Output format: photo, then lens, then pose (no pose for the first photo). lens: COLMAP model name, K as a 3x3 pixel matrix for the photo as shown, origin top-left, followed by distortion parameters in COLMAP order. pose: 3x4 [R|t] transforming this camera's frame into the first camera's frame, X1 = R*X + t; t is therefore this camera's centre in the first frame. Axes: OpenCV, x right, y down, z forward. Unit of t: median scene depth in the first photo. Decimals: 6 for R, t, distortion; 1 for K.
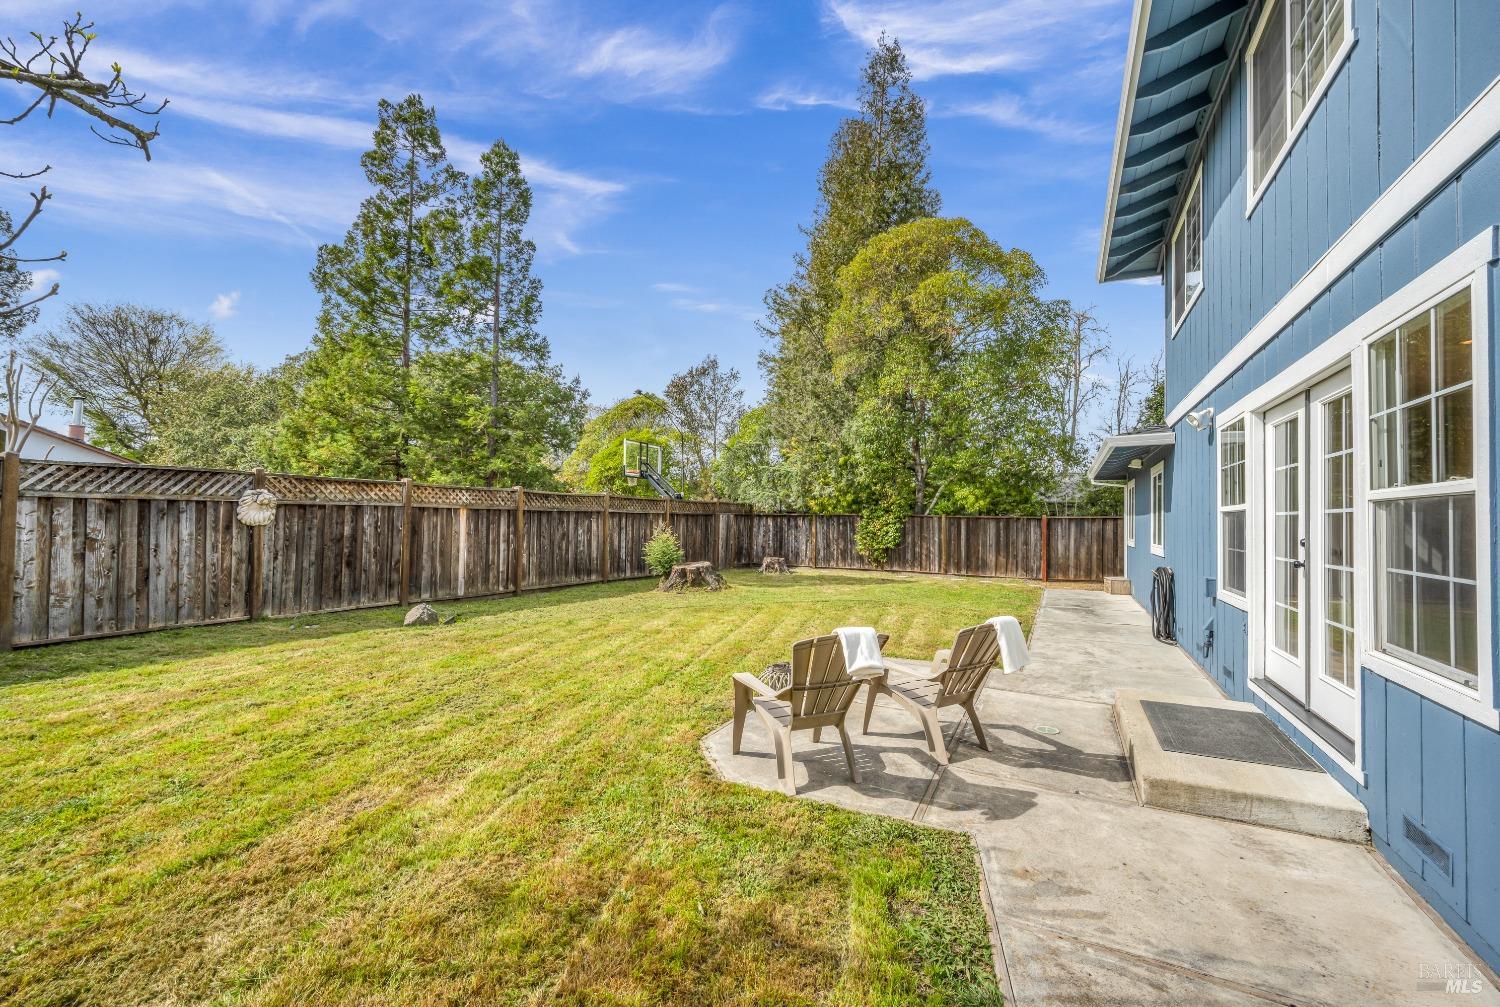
lens RADIAL K [[689.6, 0, 749.3], [0, 689.6, 508.6], [0, 0, 1]] dist [0.000237, -0.002071]
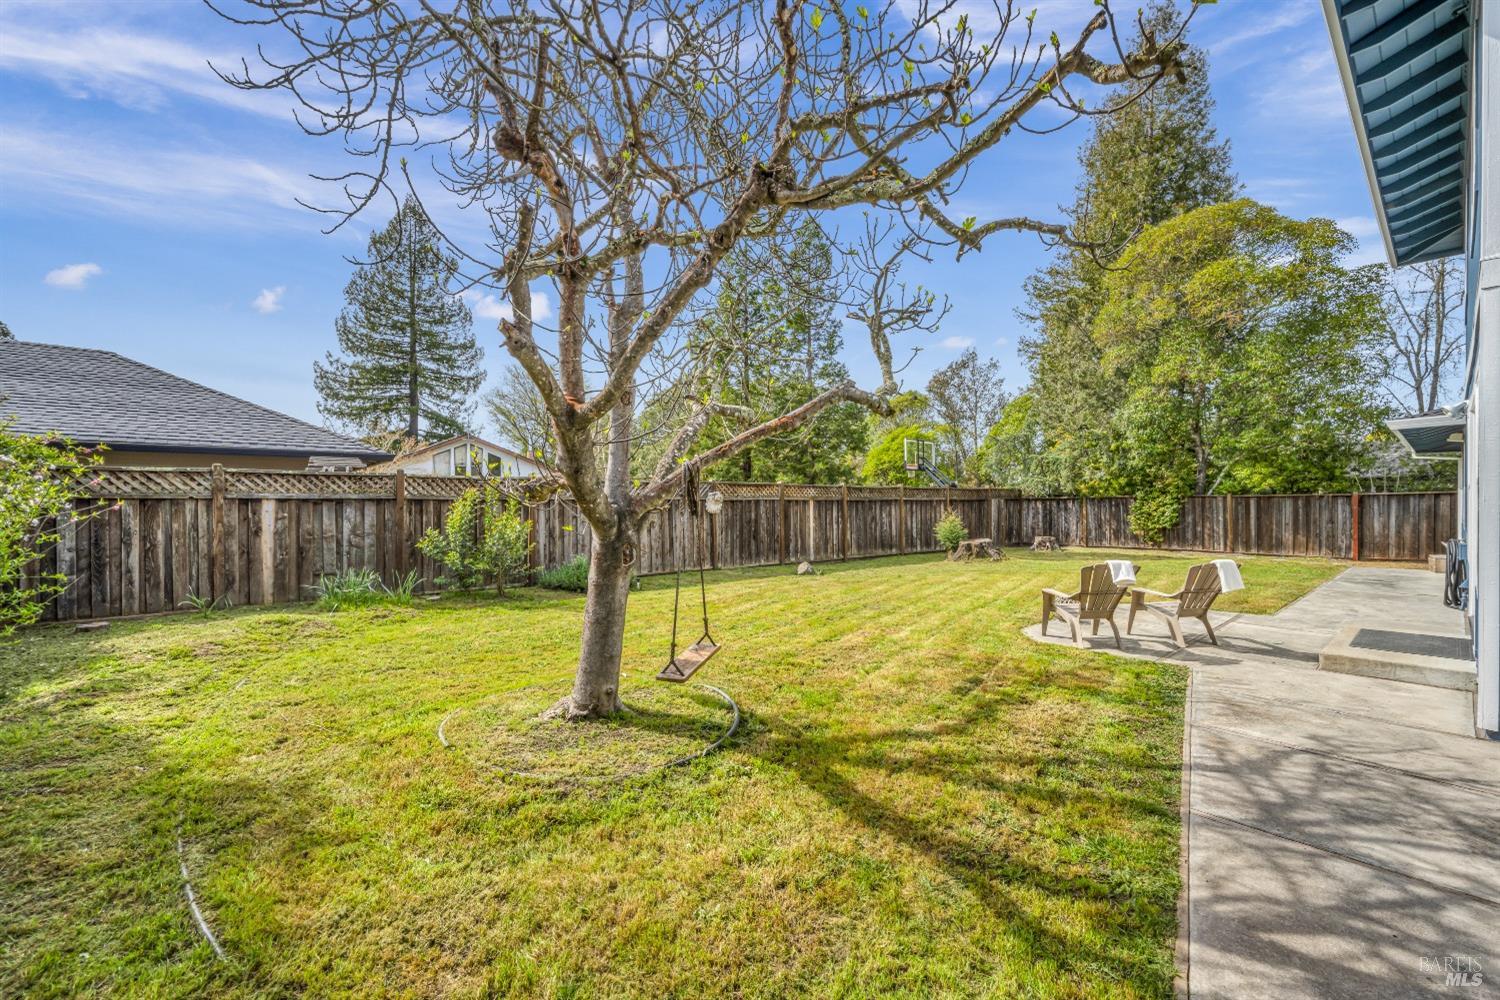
lens RADIAL K [[689.6, 0, 713.7], [0, 689.6, 508.6], [0, 0, 1]] dist [0.000237, -0.002071]
pose [[0.922594, -0.019334, -0.385288, -0.028223], [0.026683, 0.999550, 0.013737, -0.004480], [0.384849, -0.022954, 0.922694, -0.238044]]
